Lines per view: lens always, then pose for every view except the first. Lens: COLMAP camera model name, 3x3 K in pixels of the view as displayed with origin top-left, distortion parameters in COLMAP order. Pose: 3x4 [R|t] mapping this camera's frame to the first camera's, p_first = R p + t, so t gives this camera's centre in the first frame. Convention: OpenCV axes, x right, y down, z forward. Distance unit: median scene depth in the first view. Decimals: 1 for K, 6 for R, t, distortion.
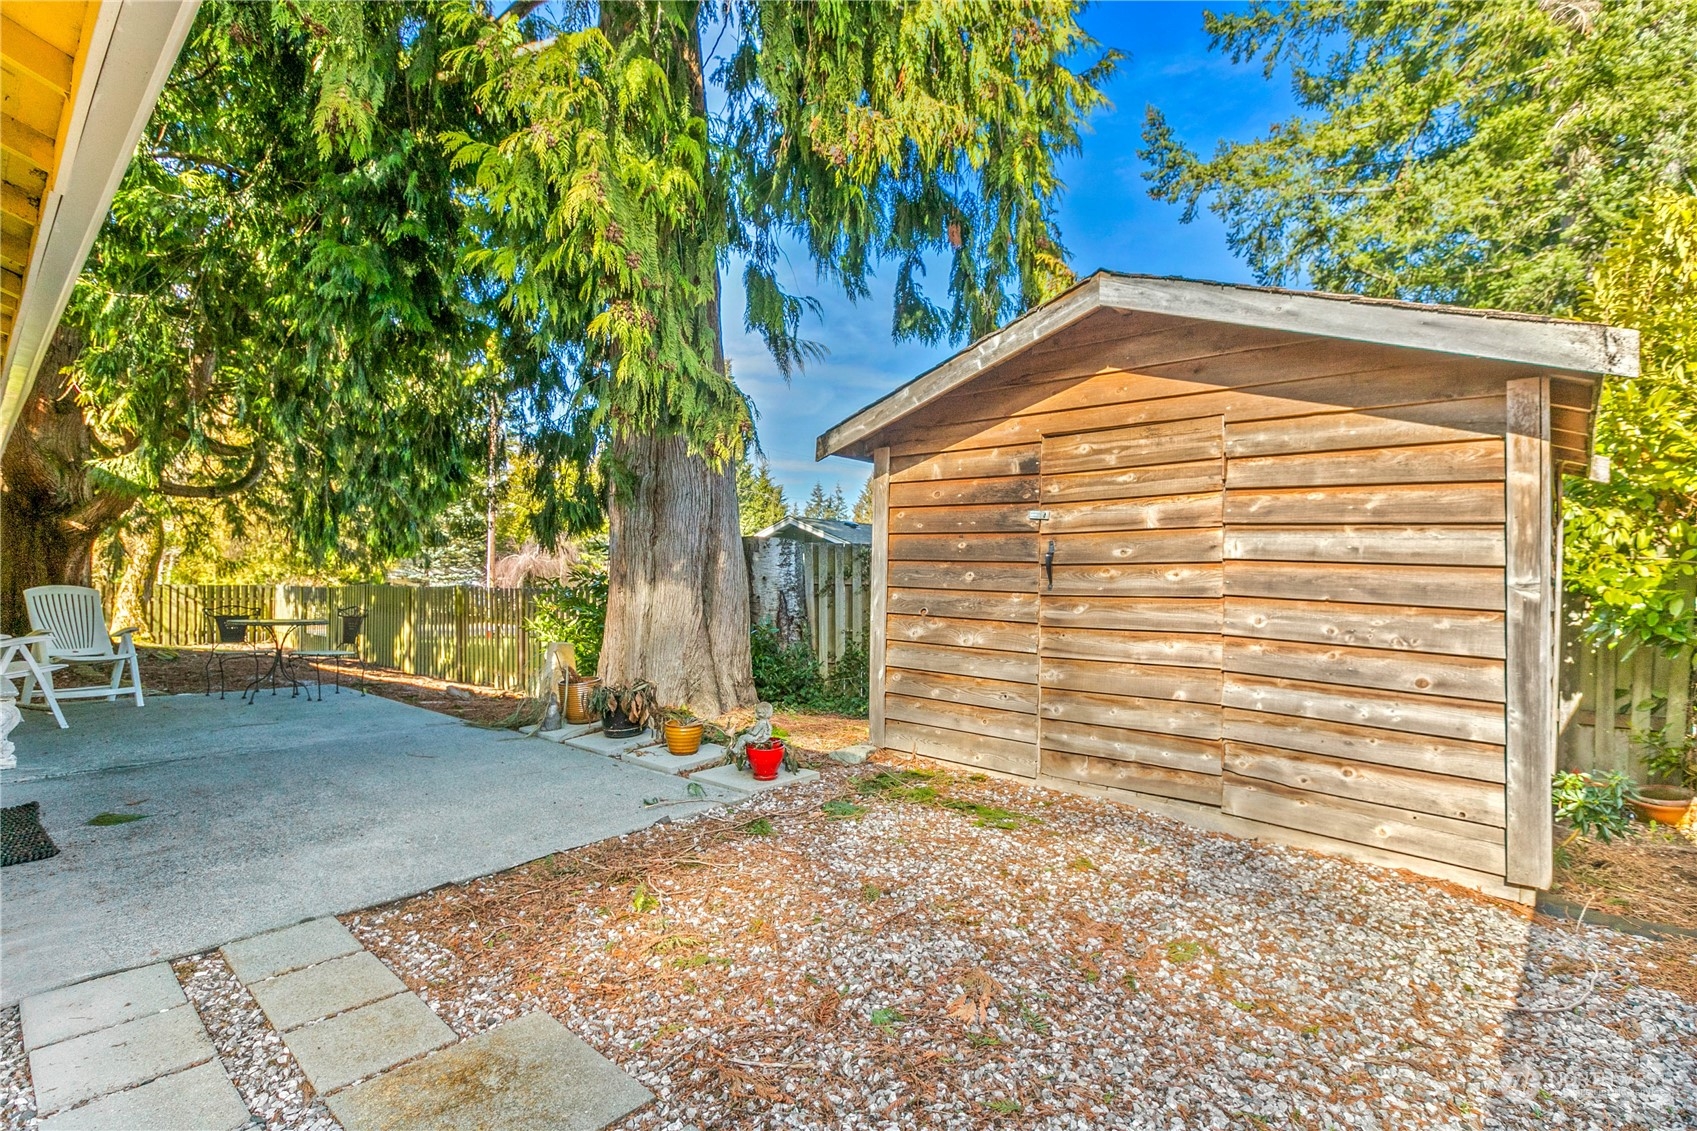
lens RADIAL K [[796.6, 0, 838.1], [0, 796.6, 604.5], [0, 0, 1]] dist [0.001983, 0.000526]
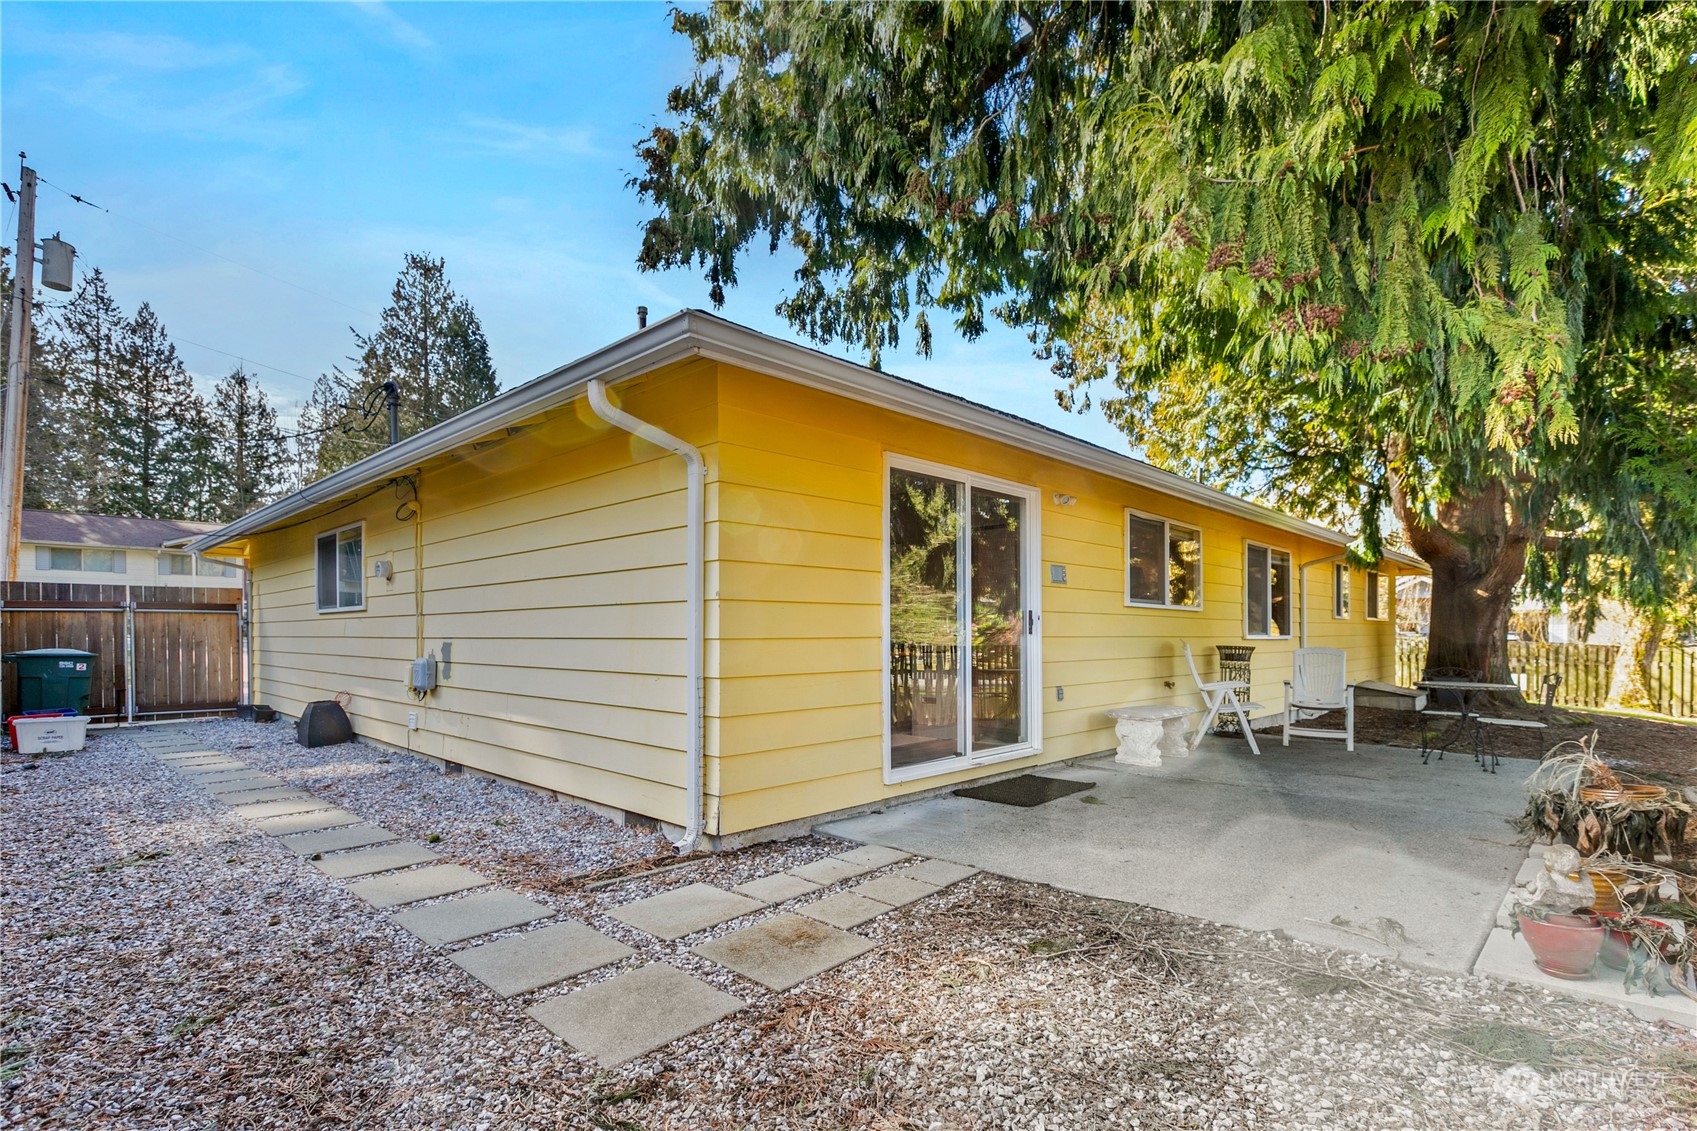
lens RADIAL K [[816.4, 0, 851.8], [0, 816.4, 642.1], [0, 0, 1]] dist [-0.000410, -0.000003]
pose [[-0.030031, -0.003717, -0.999542, 0.363221], [-0.029182, 0.999570, -0.002840, -0.006691], [0.999123, 0.029083, -0.030126, 0.331838]]
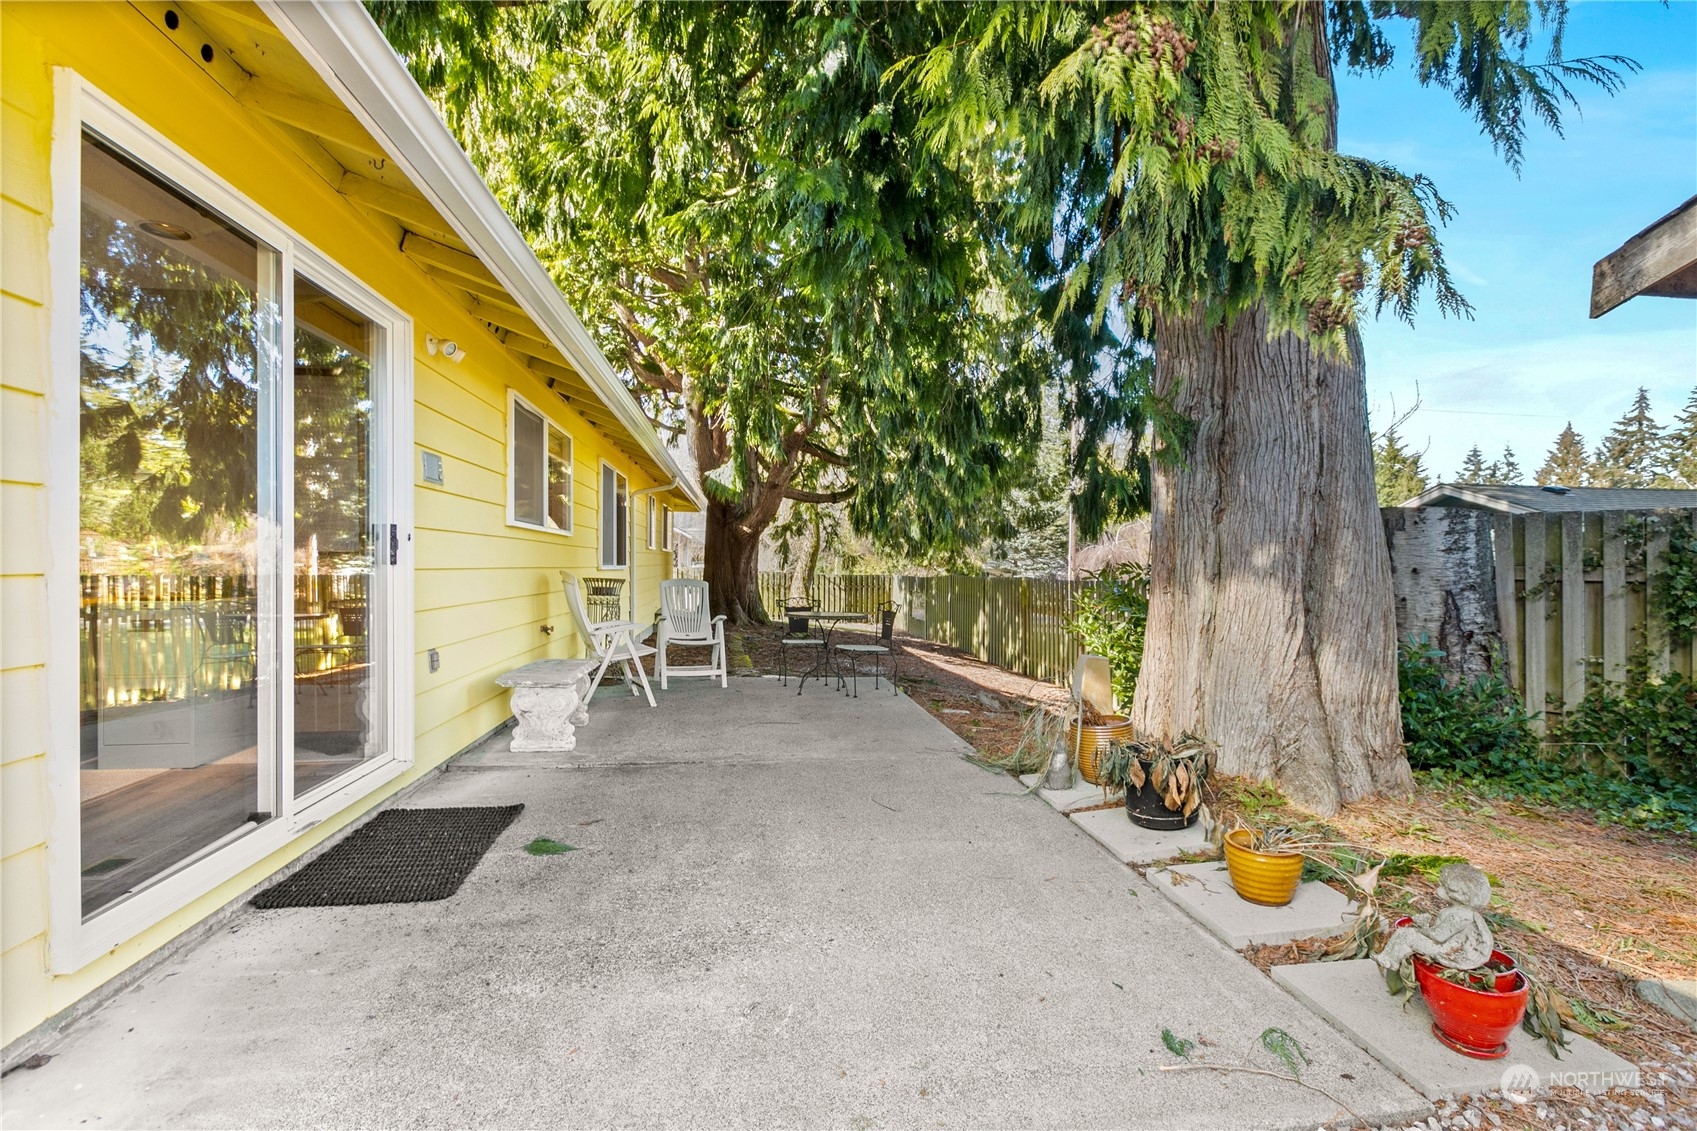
lens RADIAL K [[768.7, 0, 848.5], [0, 768.7, 565.5], [0, 0, 1]] dist [0.003828, 0.000318]
pose [[0.760863, -0.005546, -0.648889, -0.050682], [-0.017651, 0.999417, -0.029238, -0.015084], [0.648673, 0.033699, 0.760321, 0.313146]]
